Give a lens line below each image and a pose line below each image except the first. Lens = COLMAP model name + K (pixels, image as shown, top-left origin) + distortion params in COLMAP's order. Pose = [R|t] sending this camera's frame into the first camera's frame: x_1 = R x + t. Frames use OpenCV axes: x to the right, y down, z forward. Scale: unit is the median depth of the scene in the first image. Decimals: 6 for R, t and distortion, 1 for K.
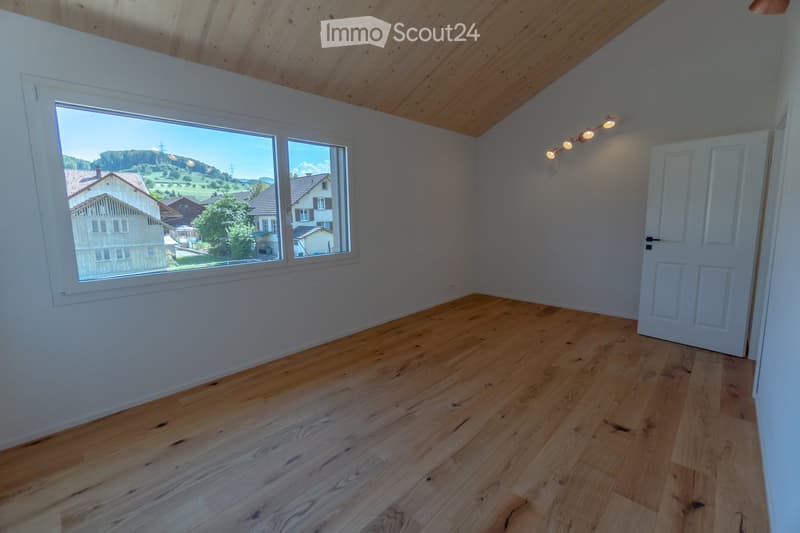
lens RADIAL K [[350.6, 0, 398.0], [0, 350.6, 264.1], [0, 0, 1]] dist [0.000328, 0.000279]
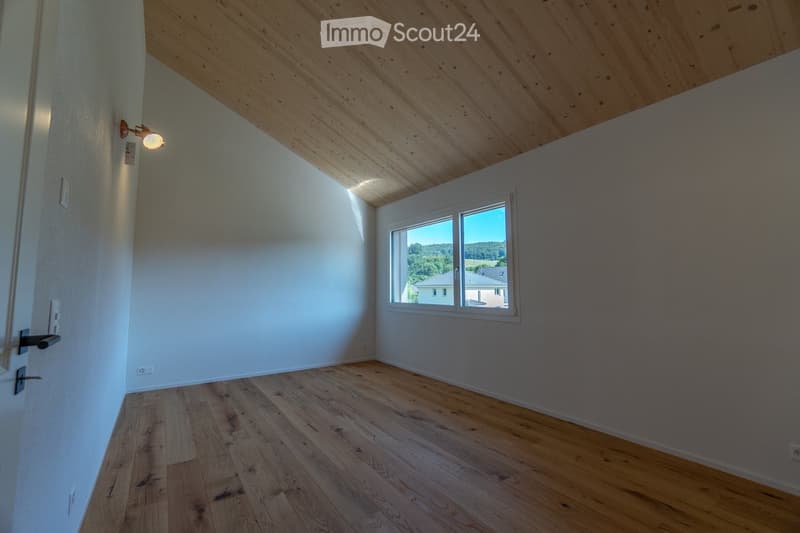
lens RADIAL K [[370.1, 0, 412.8], [0, 370.1, 268.5], [0, 0, 1]] dist [-0.002219, -0.000280]
pose [[-0.220546, -0.040484, -0.974536, 1.036103], [-0.131227, 0.991286, -0.011482, -0.114973], [0.966509, 0.125353, -0.223936, 1.128649]]
